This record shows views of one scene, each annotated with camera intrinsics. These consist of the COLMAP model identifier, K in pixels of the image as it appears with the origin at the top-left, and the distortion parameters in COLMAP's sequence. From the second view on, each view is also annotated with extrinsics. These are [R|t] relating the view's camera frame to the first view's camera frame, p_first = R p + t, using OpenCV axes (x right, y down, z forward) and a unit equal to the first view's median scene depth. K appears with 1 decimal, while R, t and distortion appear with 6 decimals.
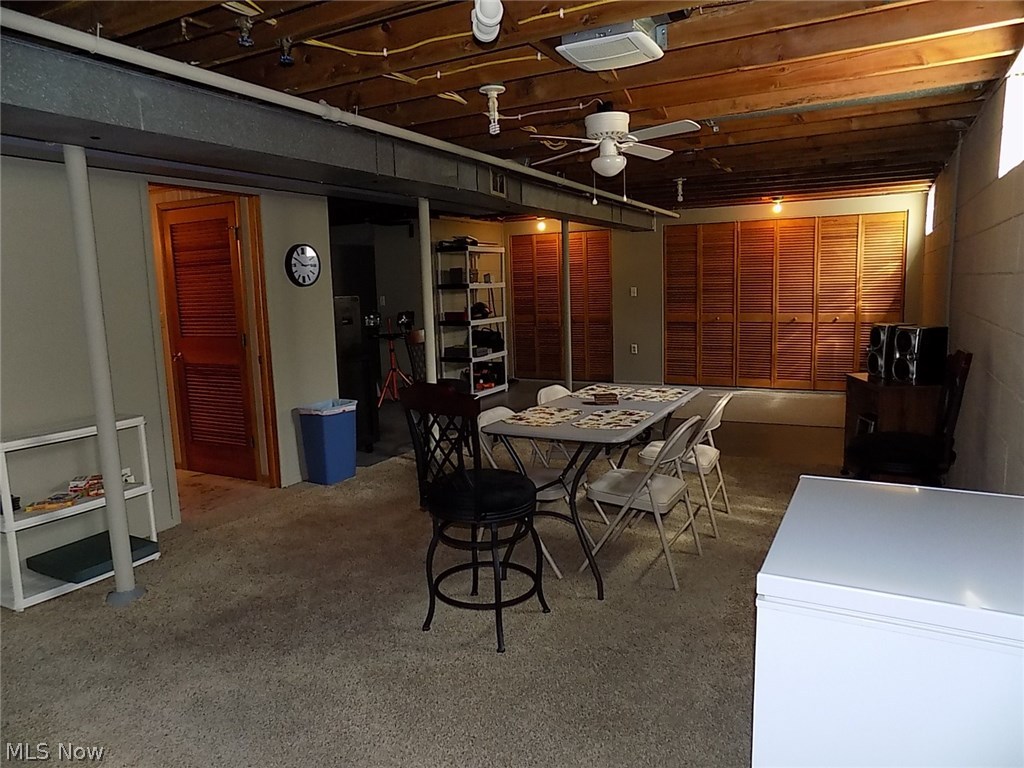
lens RADIAL K [[681.6, 0, 515.0], [0, 681.6, 387.2], [0, 0, 1]] dist [-0.080896, 0.057801]
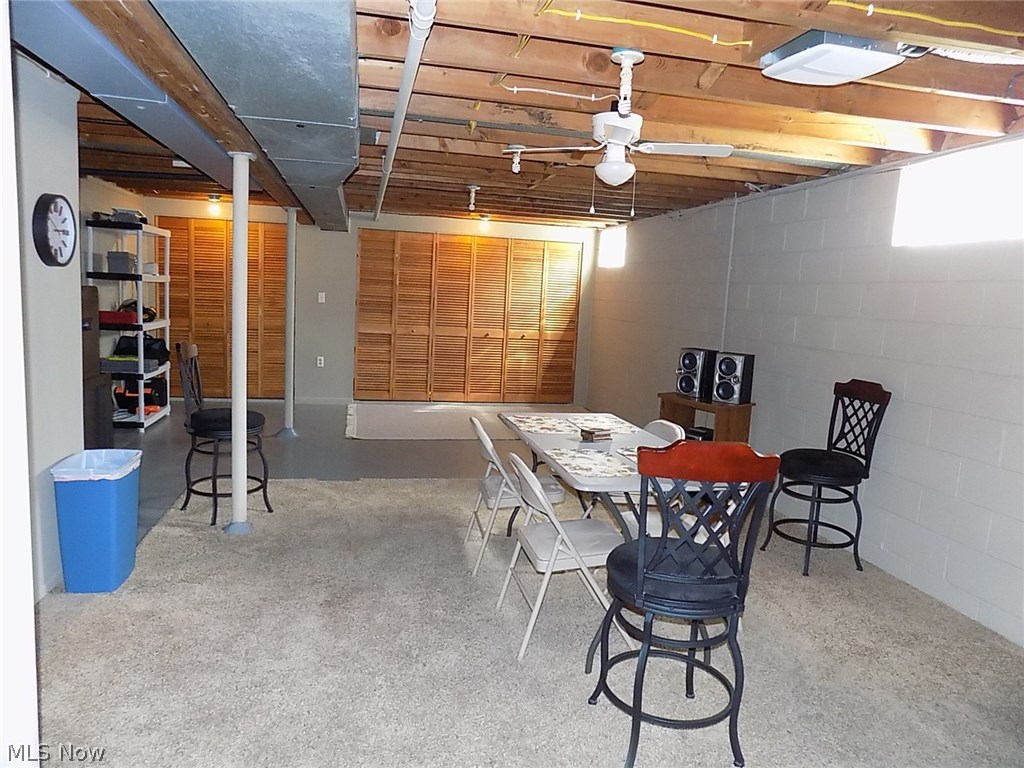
lens RADIAL K [[681.6, 0, 511.2], [0, 681.6, 381.2], [0, 0, 1]] dist [-0.080896, 0.057801]
pose [[0.756215, -0.012980, 0.654194, -0.246886], [0.022931, 0.999715, -0.006672, -0.021606], [-0.653921, 0.020047, 0.756297, 0.187328]]
